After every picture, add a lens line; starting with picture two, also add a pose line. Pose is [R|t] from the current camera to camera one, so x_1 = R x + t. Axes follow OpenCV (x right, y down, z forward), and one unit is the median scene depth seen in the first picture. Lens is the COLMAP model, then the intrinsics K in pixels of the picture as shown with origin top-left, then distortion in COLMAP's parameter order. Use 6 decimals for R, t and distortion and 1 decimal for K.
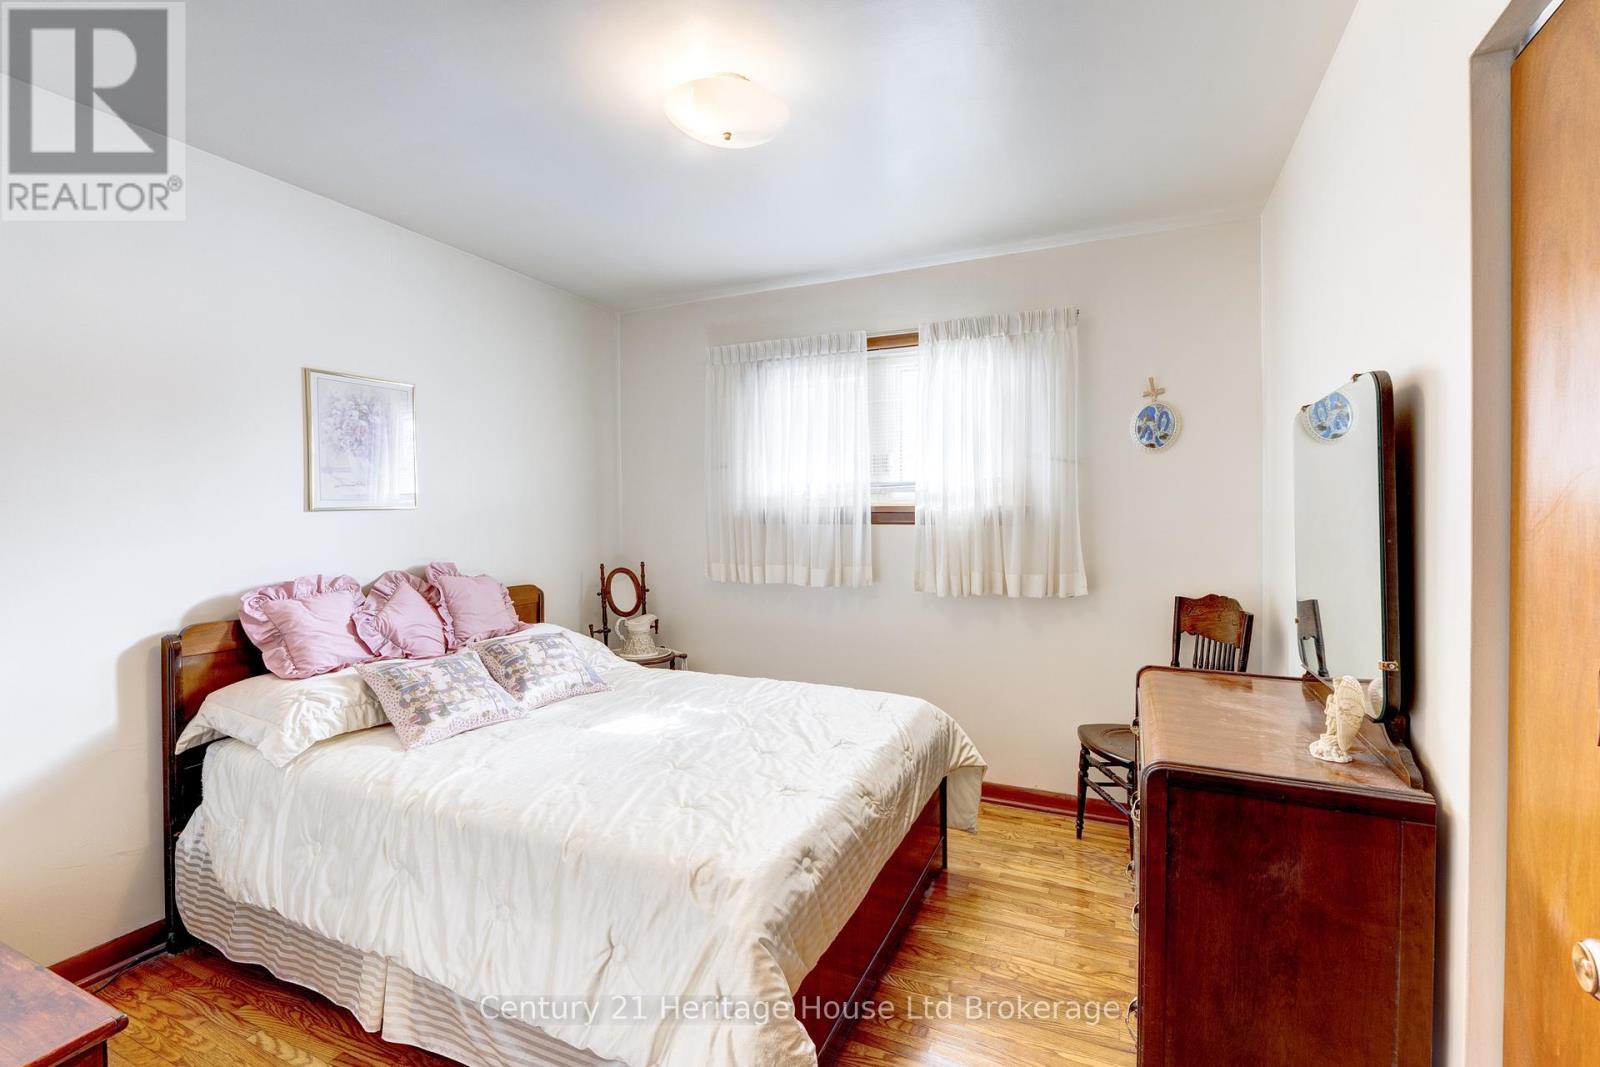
lens RADIAL K [[670.1, 0, 819.3], [0, 670.1, 524.2], [0, 0, 1]] dist [-0.008220, -0.000091]
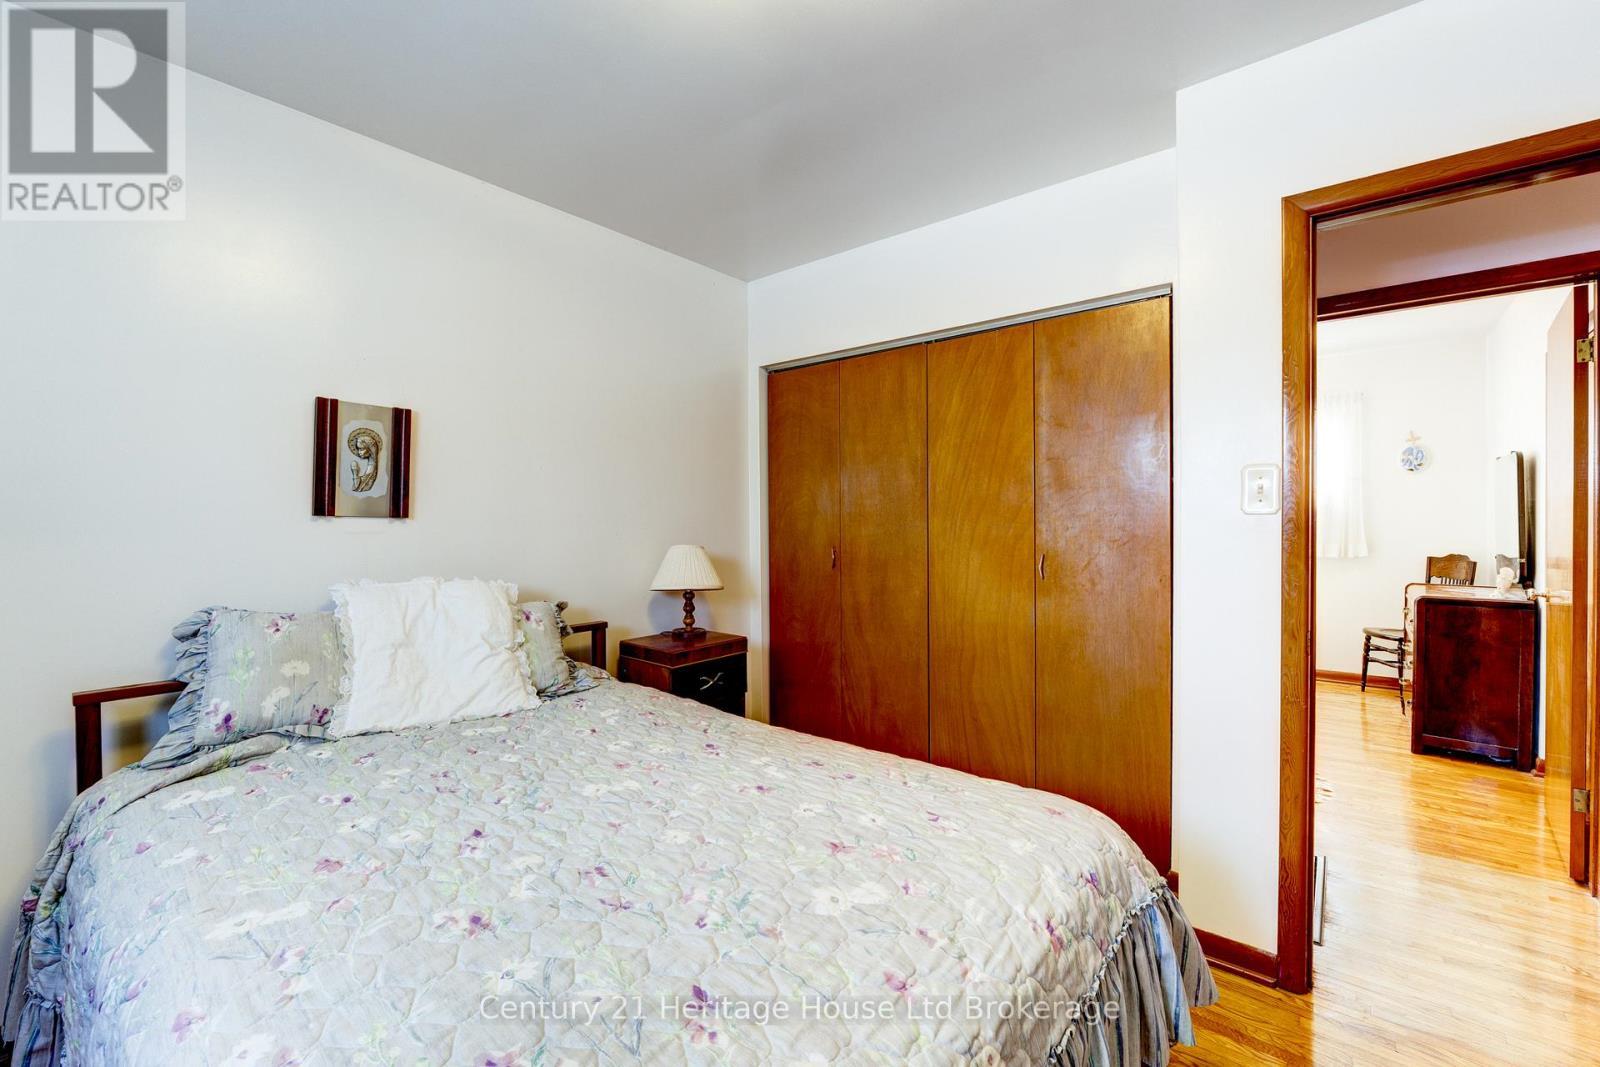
lens RADIAL K [[668.3, 0, 844.5], [0, 668.3, 531.0], [0, 0, 1]] dist [-0.000421, 0.000106]
pose [[0.975234, 0.003439, -0.221148, -0.591140], [-0.003183, 0.999994, 0.001513, 0.046333], [0.221152, -0.000772, 0.975239, -1.084952]]
